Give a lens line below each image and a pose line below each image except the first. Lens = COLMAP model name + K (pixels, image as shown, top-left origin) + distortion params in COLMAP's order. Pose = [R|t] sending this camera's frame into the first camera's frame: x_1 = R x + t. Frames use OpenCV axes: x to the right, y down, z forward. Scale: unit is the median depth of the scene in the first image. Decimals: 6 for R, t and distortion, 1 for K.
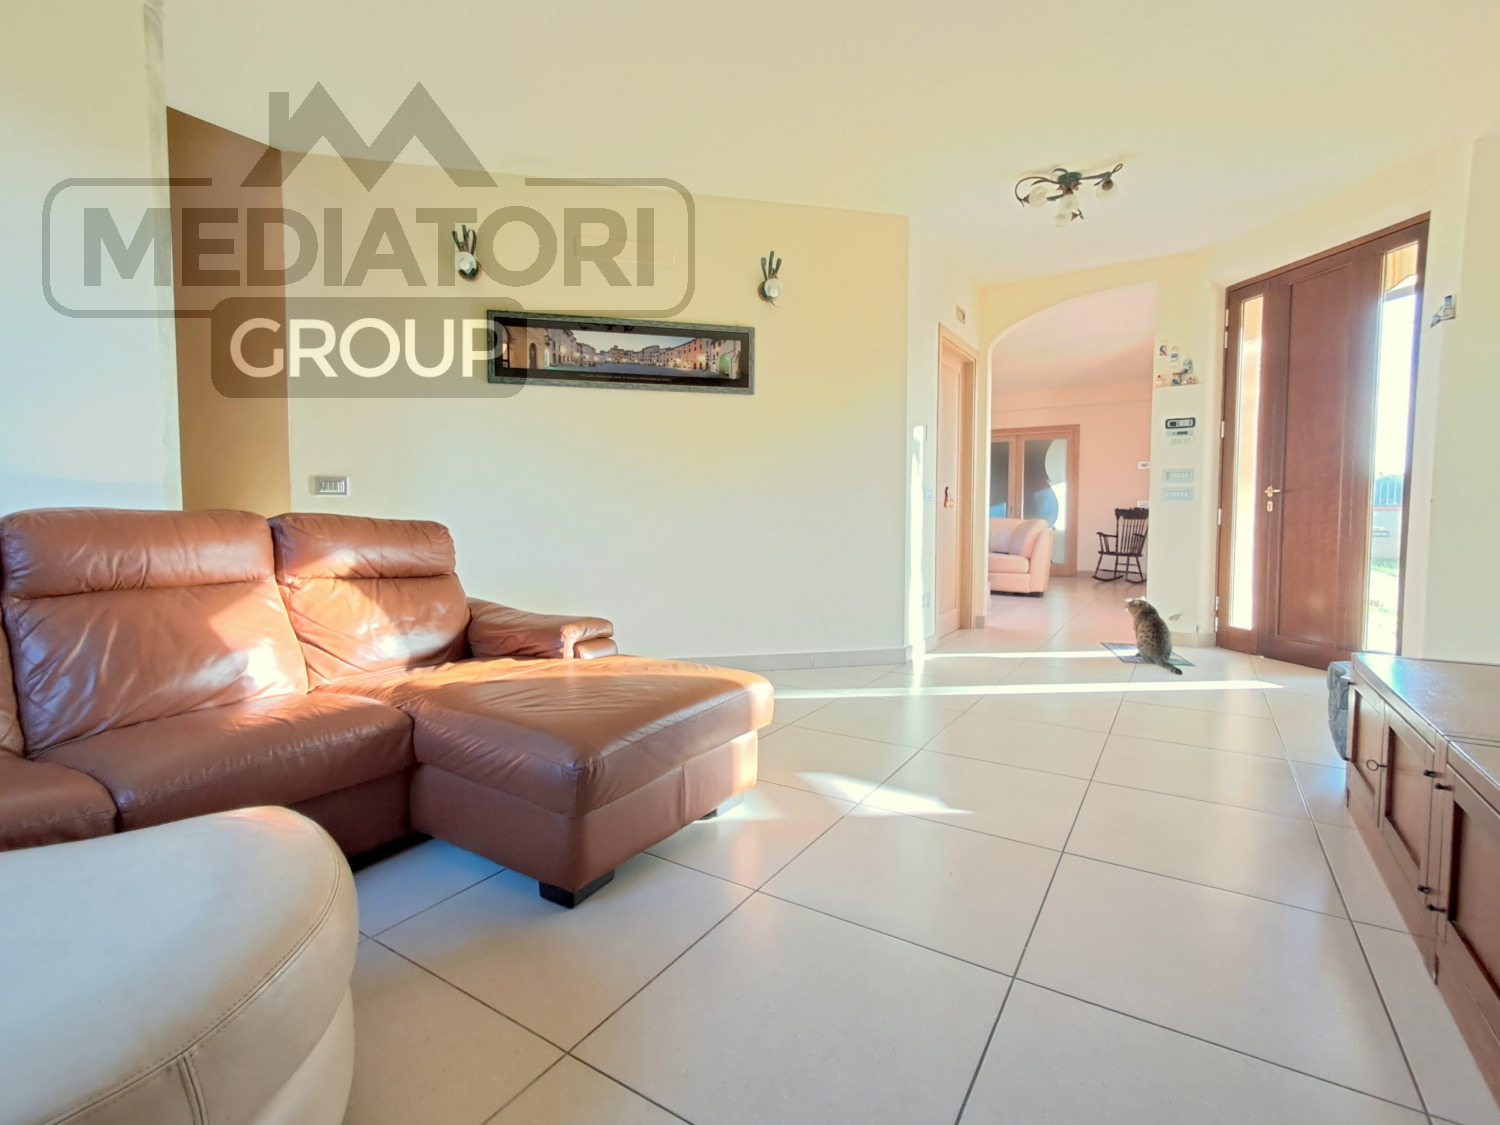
lens RADIAL K [[698.3, 0, 753.4], [0, 698.3, 560.3], [0, 0, 1]] dist [0.002958, 0.000259]
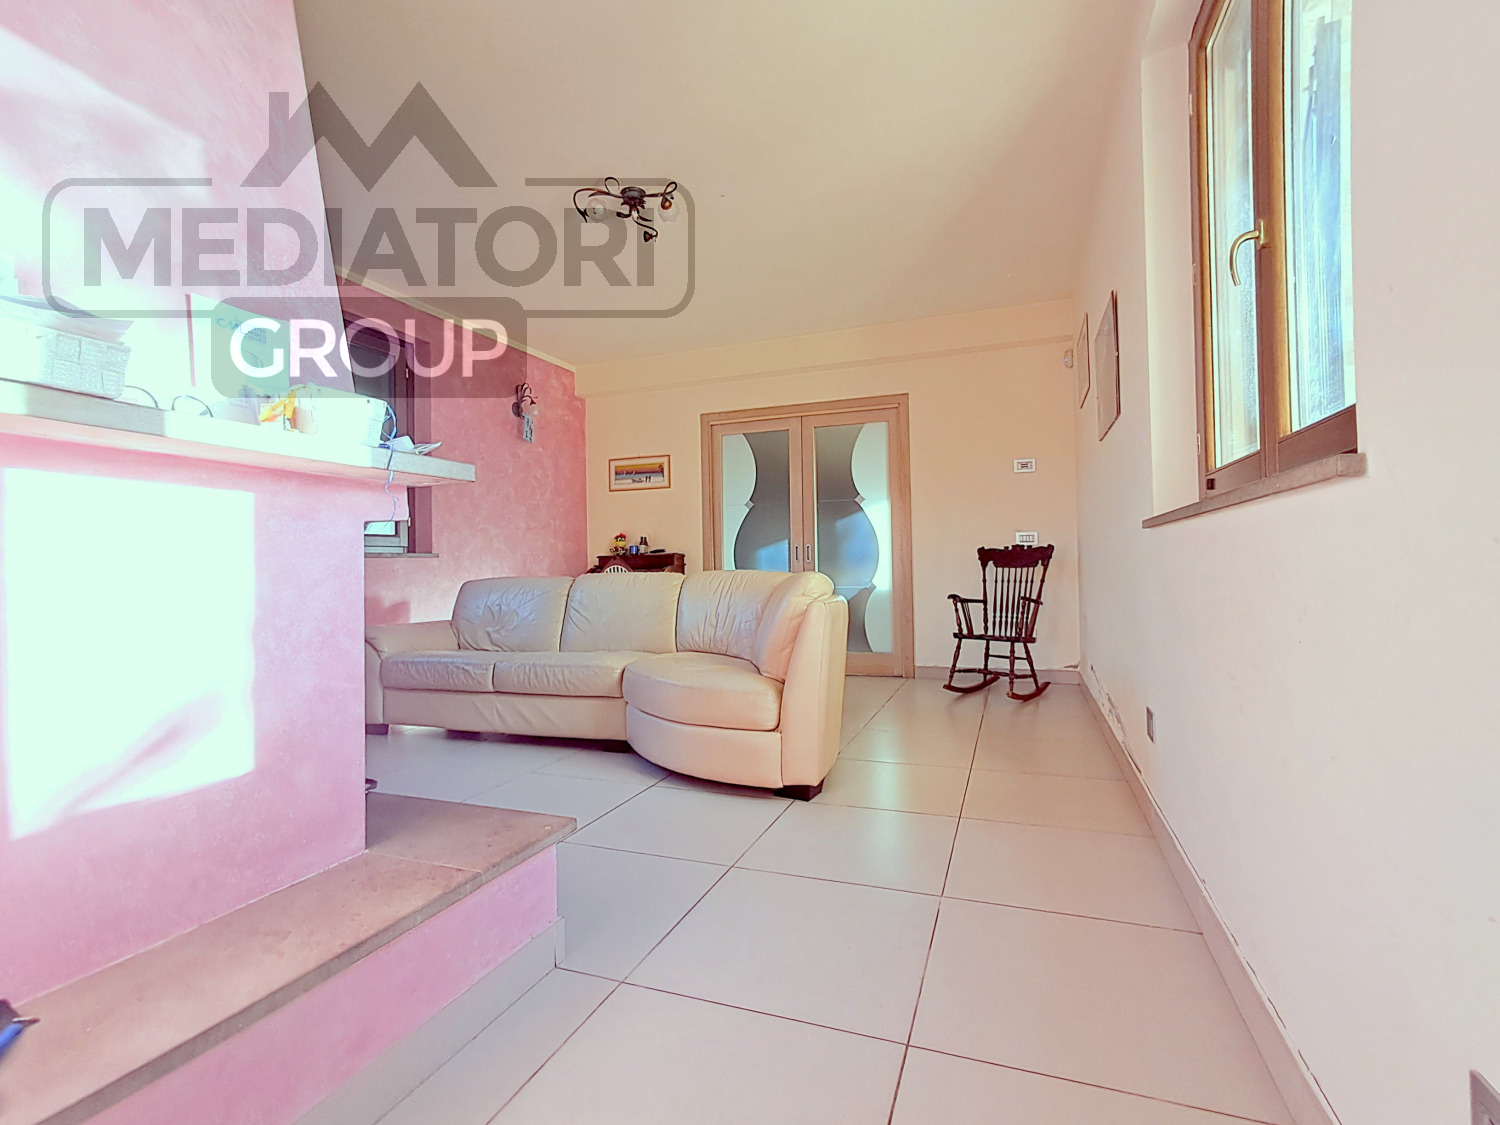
lens RADIAL K [[698.3, 0, 749.1], [0, 698.3, 560.6], [0, 0, 1]] dist [0.002958, 0.000259]
pose [[0.981923, -0.015518, 0.188643, 0.257197], [0.029263, 0.997097, -0.070296, -0.033282], [-0.187005, 0.074545, 0.979527, 0.534395]]
